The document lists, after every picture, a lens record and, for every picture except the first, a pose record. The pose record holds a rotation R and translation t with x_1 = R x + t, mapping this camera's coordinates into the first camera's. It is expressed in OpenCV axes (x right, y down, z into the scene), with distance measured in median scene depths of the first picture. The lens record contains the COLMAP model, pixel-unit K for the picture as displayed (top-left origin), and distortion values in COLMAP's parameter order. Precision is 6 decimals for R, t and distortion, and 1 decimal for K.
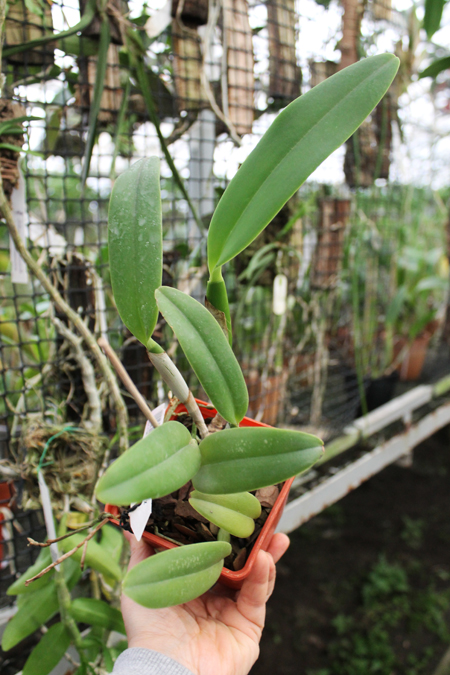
lens RADIAL K [[606.4, 0, 226.3], [0, 606.4, 322.2], [0, 0, 1]] dist [-0.123029, 0.009174]
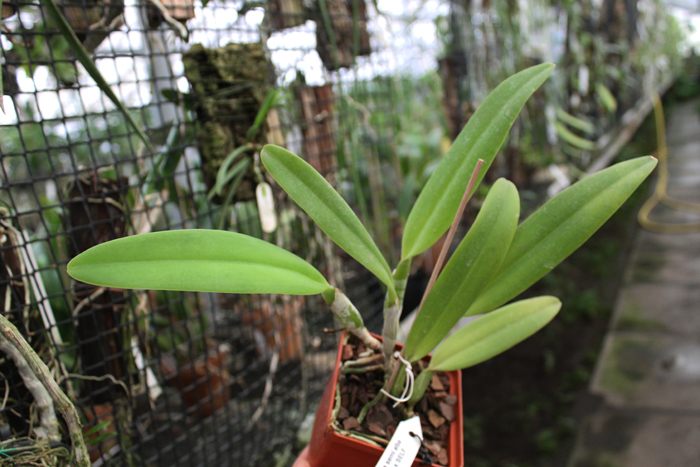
lens RADIAL K [[628.9, 0, 350.0], [0, 628.9, 233.5], [0, 0, 1]] dist [-0.123029, 0.009174]
pose [[0.963493, -0.198433, 0.179740, 0.030571], [0.200241, 0.979712, 0.008216, 0.002726], [-0.177724, 0.028075, 0.983680, 0.132501]]
